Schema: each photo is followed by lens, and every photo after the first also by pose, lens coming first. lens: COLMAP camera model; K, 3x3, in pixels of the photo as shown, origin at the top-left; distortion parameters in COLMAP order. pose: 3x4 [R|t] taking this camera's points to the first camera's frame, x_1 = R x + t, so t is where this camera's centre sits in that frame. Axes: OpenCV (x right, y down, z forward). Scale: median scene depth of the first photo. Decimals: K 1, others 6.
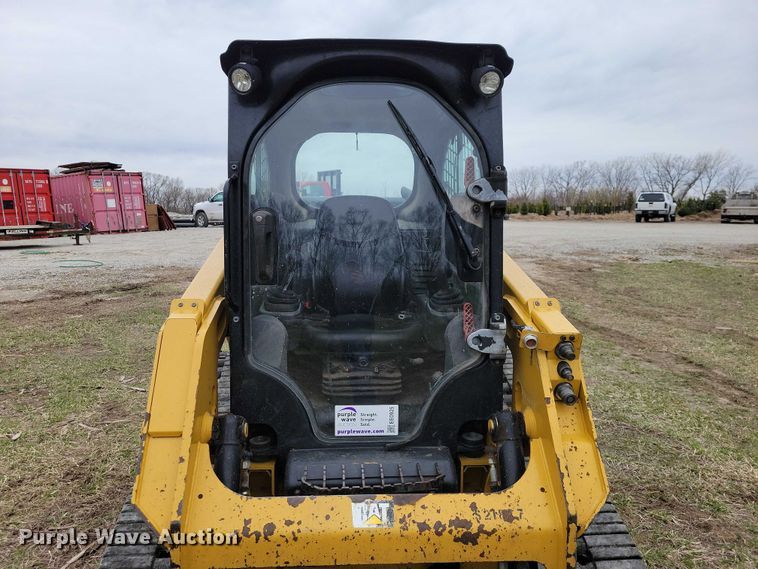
lens RADIAL K [[562.9, 0, 377.2], [0, 562.9, 282.8], [0, 0, 1]] dist [0.036102, -0.005238]
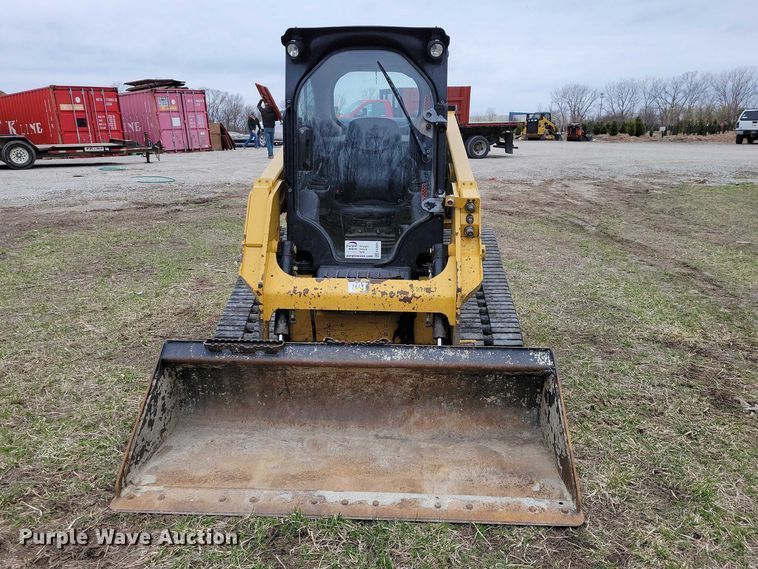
lens RADIAL K [[626.5, 0, 389.1], [0, 626.5, 282.3], [0, 0, 1]] dist [0.041370, -0.004475]
pose [[0.994473, 0.028081, -0.101164, 0.064793], [-0.016917, 0.993835, 0.109574, 0.031989], [0.103617, -0.107257, 0.988817, -0.230156]]
